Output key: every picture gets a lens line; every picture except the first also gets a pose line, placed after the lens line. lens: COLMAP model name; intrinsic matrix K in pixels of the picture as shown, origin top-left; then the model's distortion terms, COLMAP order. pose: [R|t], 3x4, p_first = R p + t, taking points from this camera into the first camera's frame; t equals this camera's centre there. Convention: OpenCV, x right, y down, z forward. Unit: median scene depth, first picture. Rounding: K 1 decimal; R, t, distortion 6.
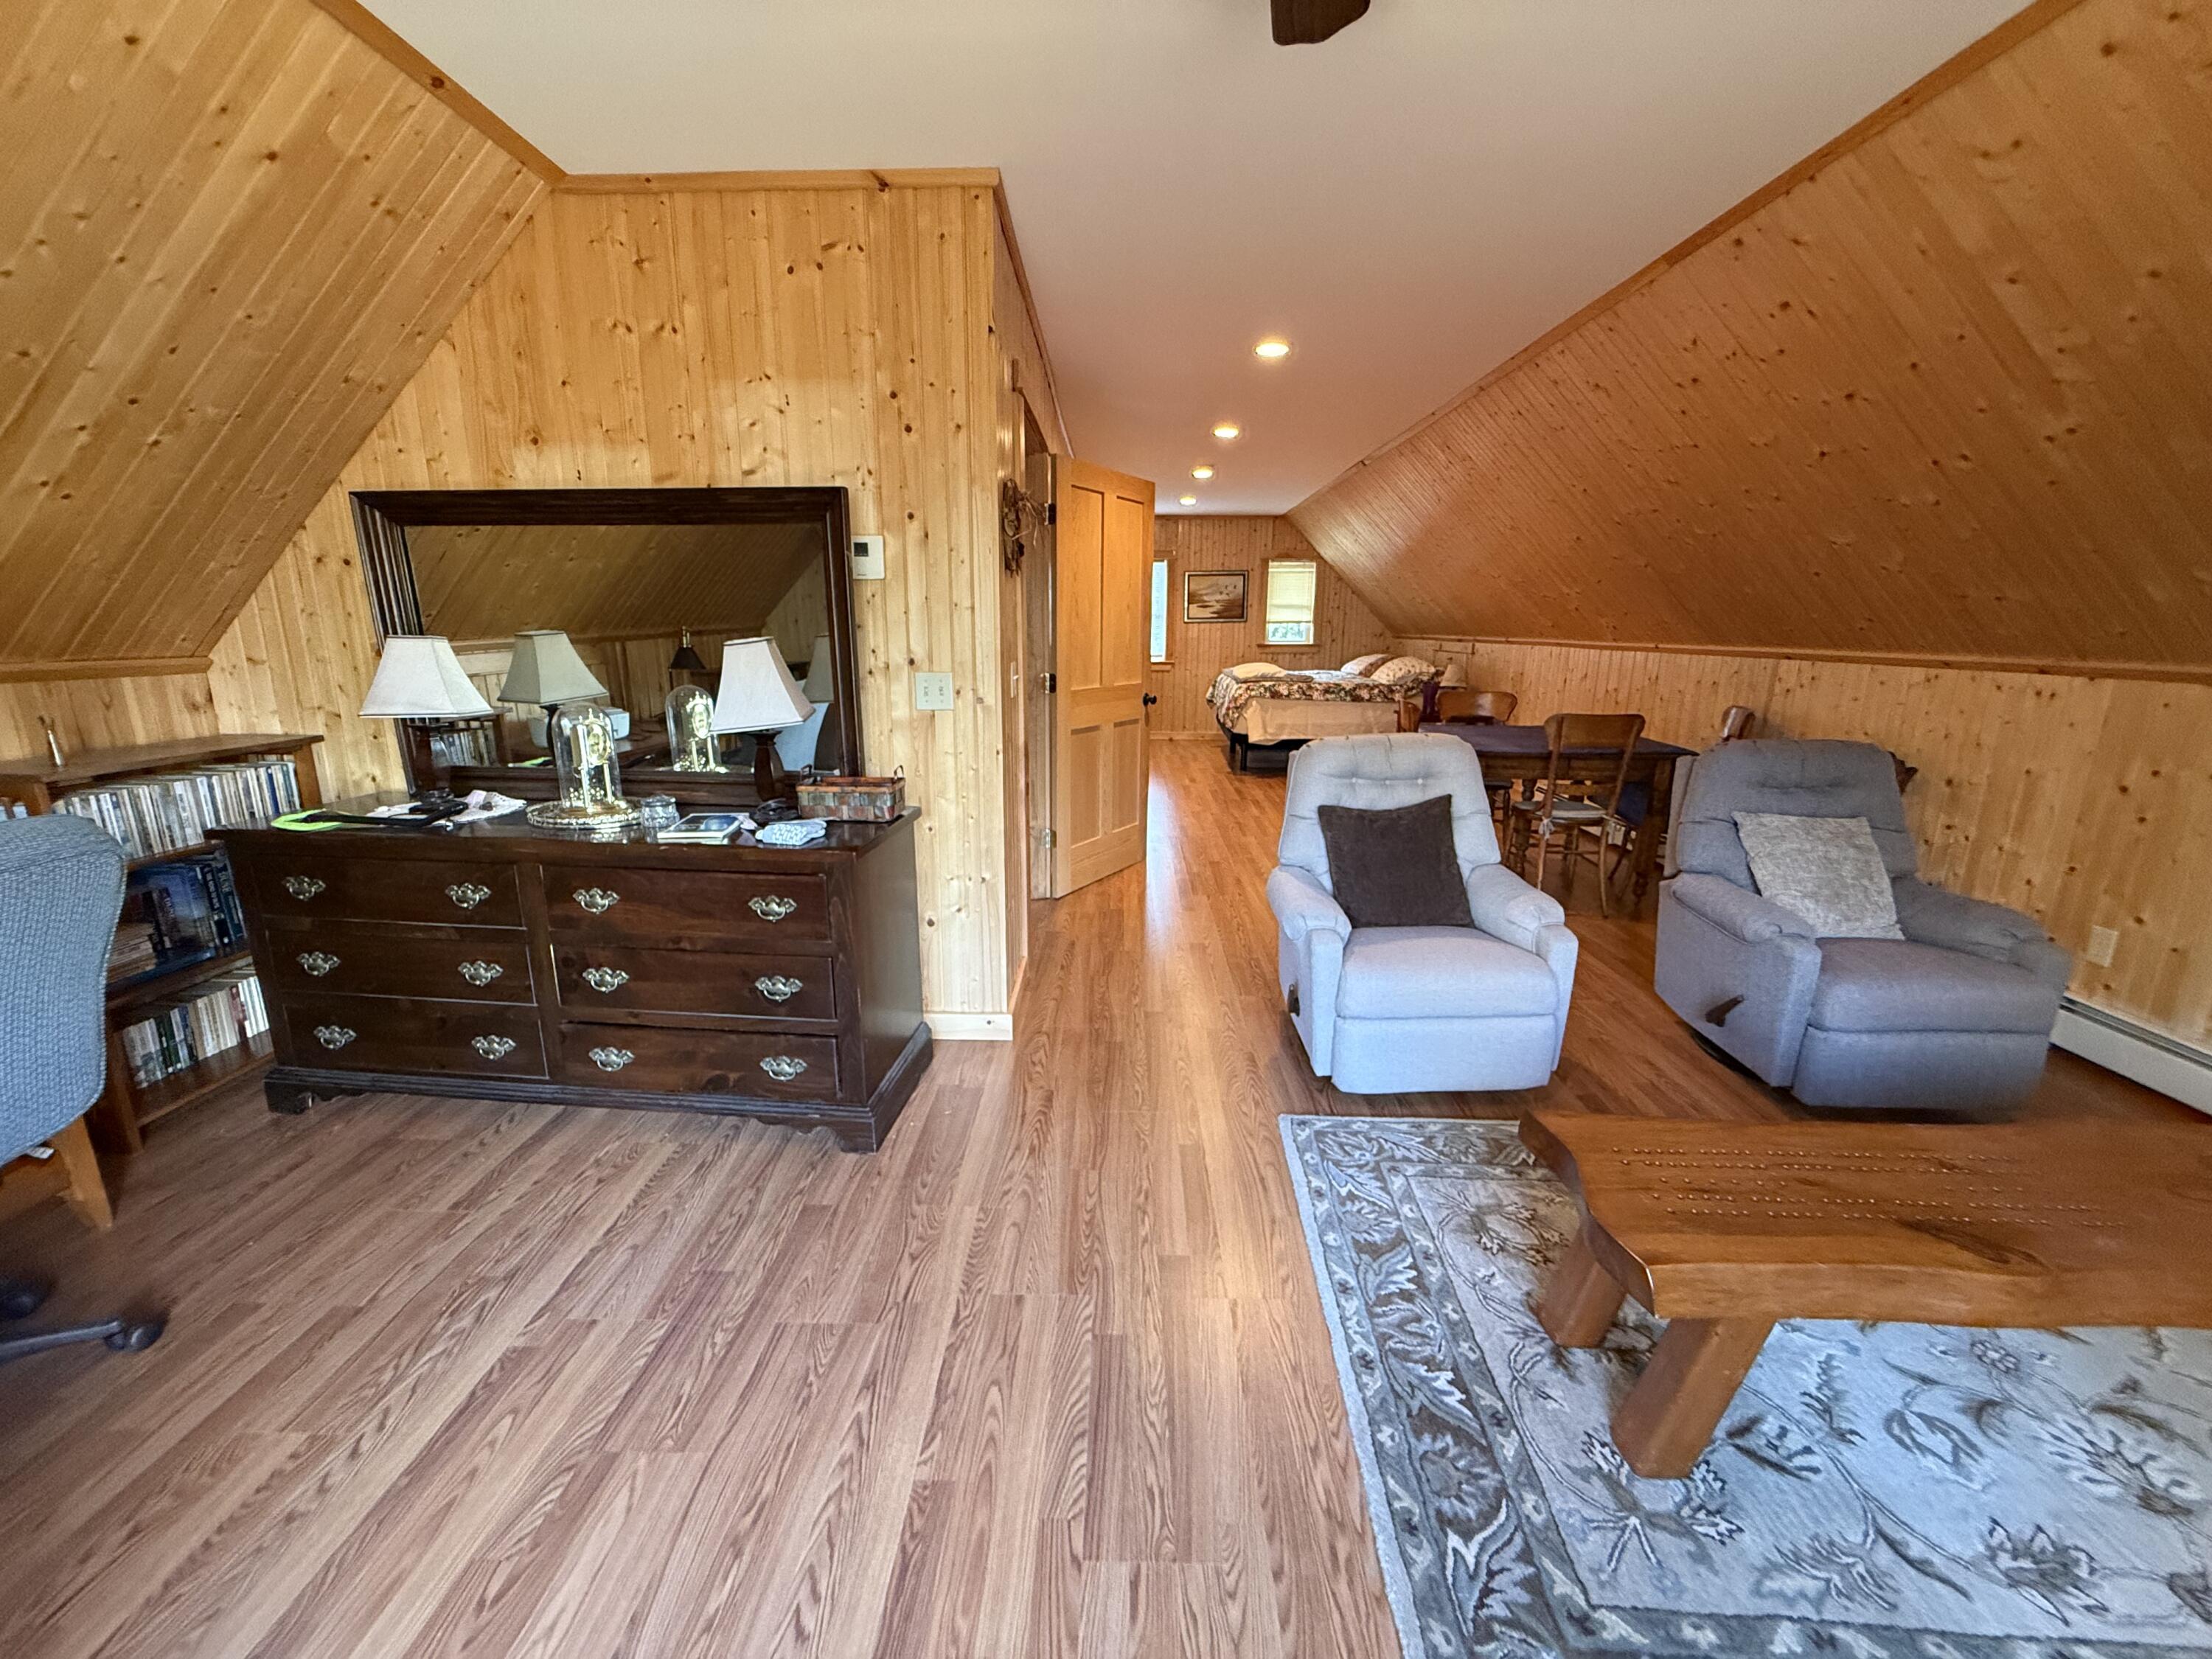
lens RADIAL K [[880.9, 0, 1103.8], [0, 880.9, 830.5], [0, 0, 1]] dist [-0.000439, 0.000315]
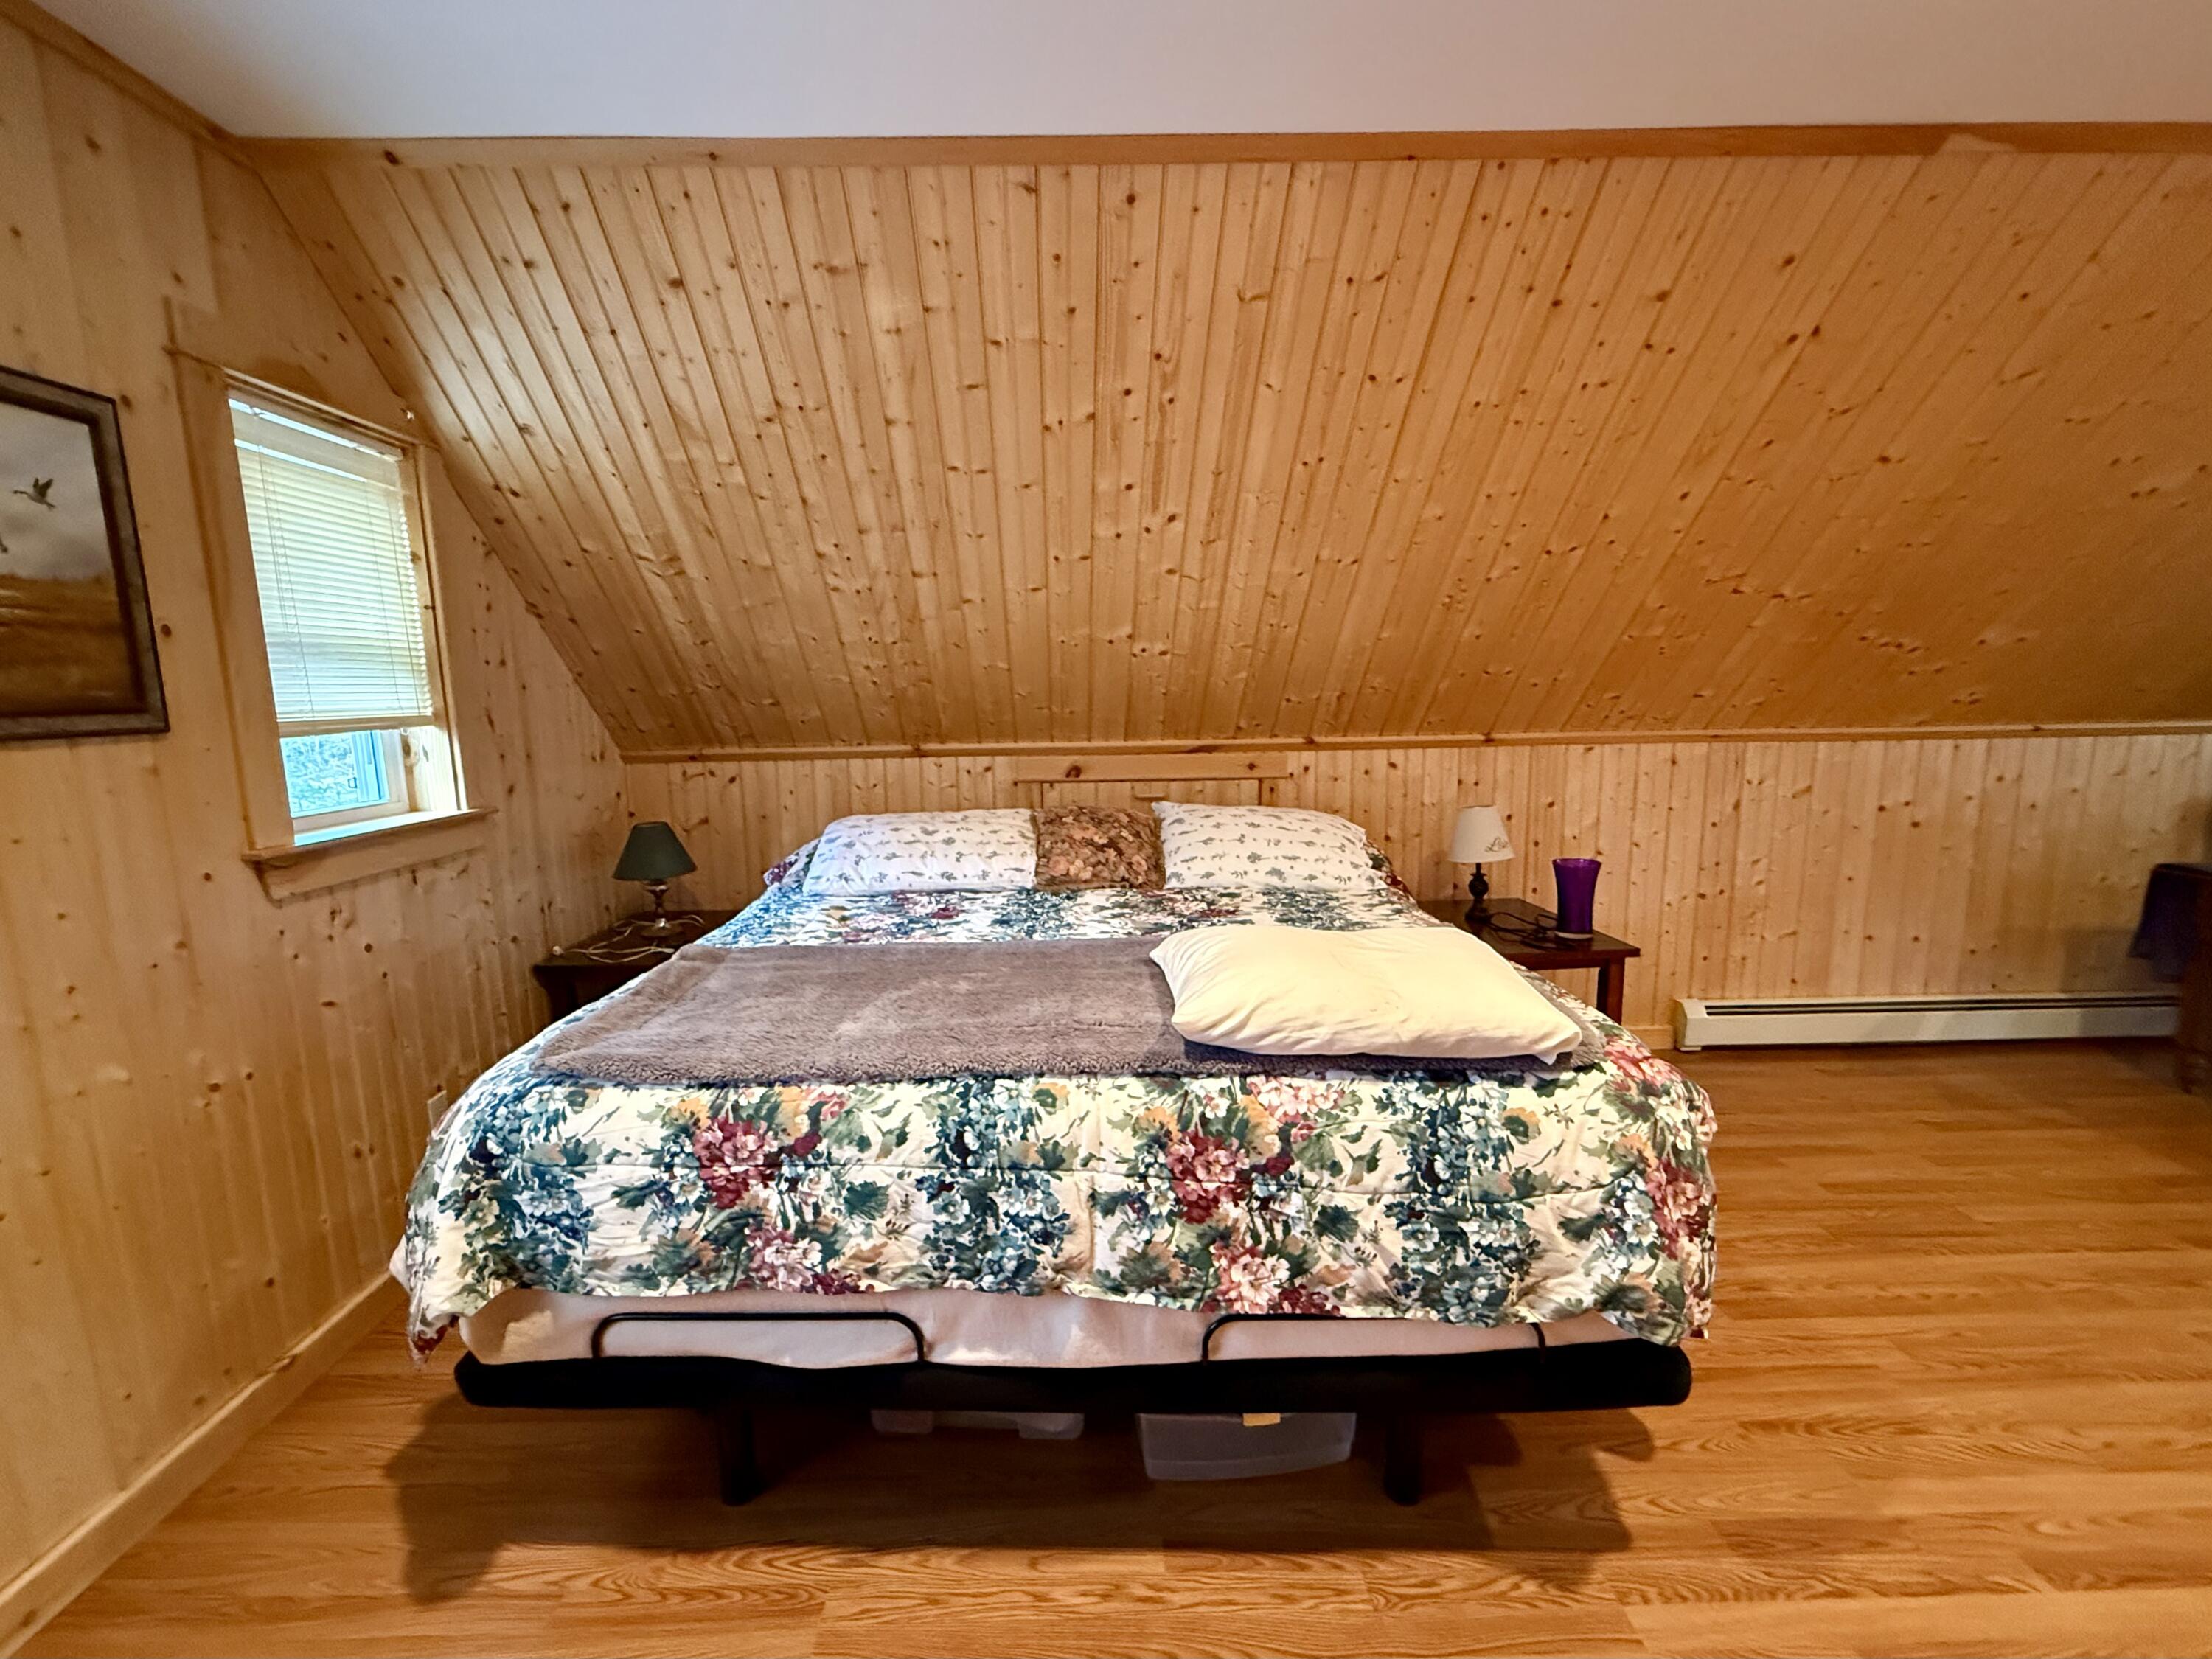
lens RADIAL K [[921.6, 0, 1087.0], [0, 921.6, 831.6], [0, 0, 1]] dist [-0.001012, 0.000688]
pose [[-0.041783, -0.148665, 0.988005, -0.016279], [0.245208, 0.957099, 0.154384, -0.365681], [-0.968570, 0.248717, -0.003537, 1.506857]]
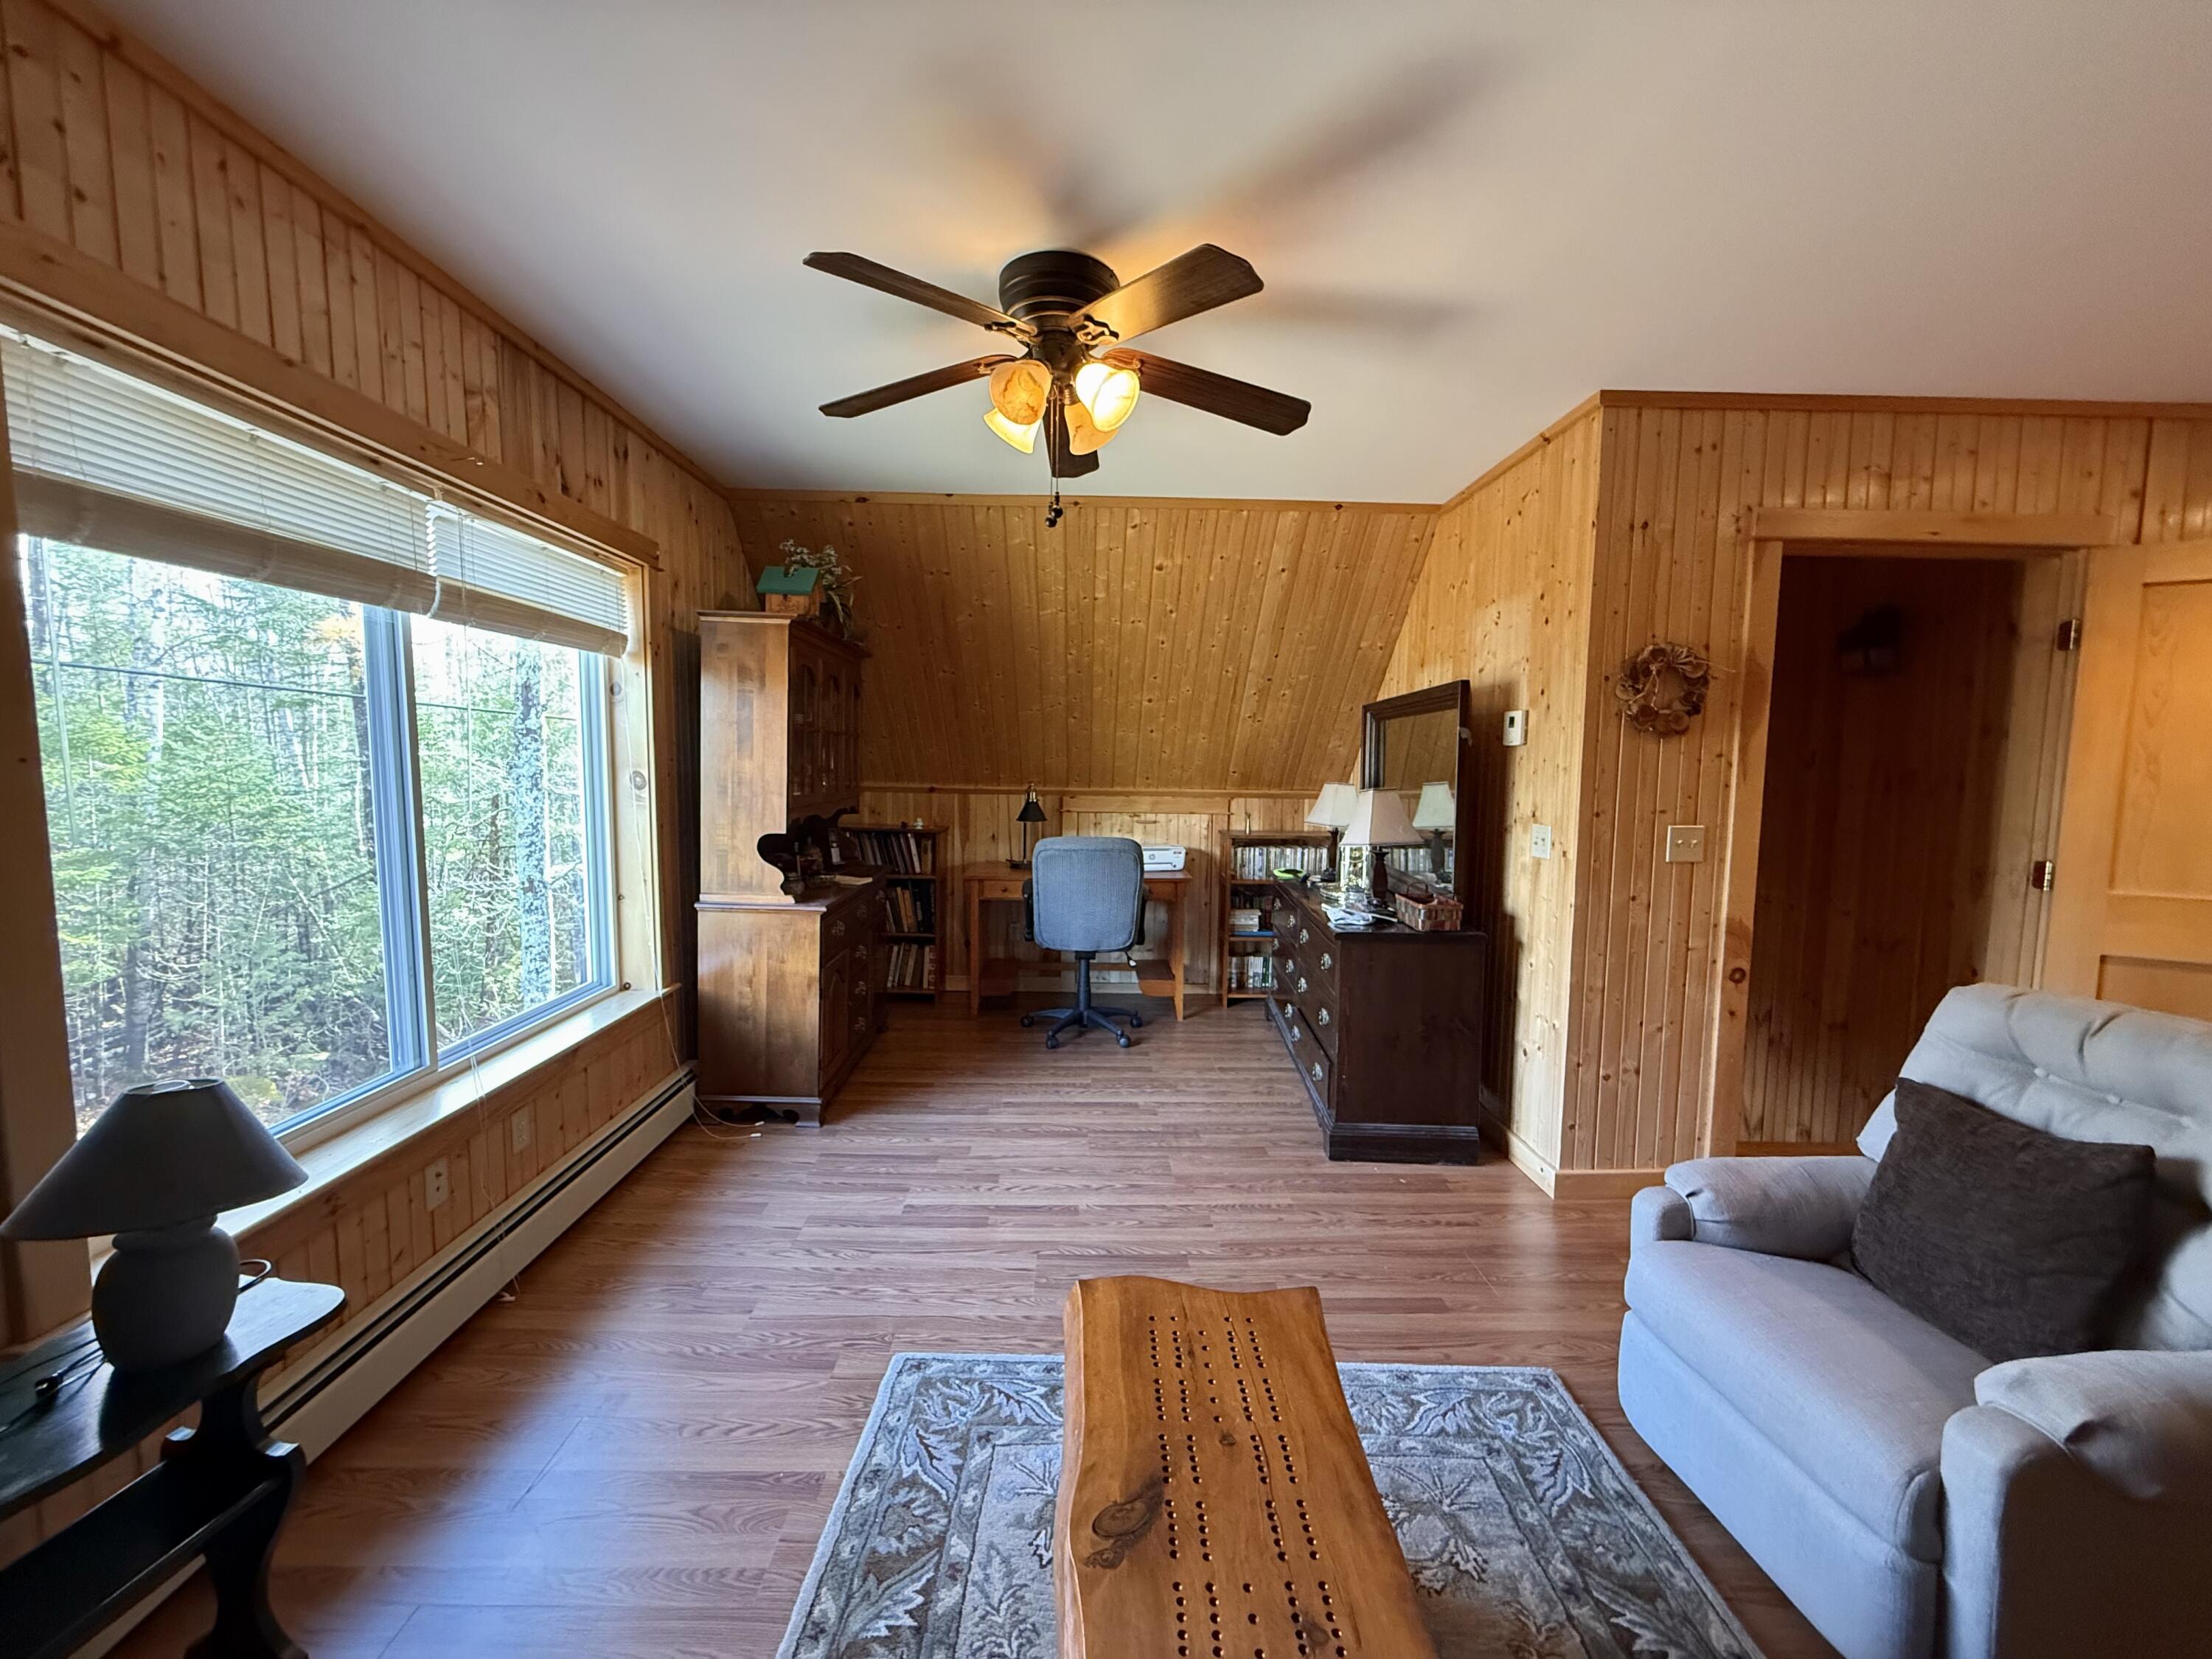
lens RADIAL K [[880.9, 0, 1099.2], [0, 880.9, 830.7], [0, 0, 1]] dist [-0.000439, 0.000315]
pose [[0.045517, 0.076090, -0.996061, 0.415977], [-0.241209, 0.968429, 0.062956, -0.049974], [0.969405, 0.237394, 0.062434, 0.180440]]
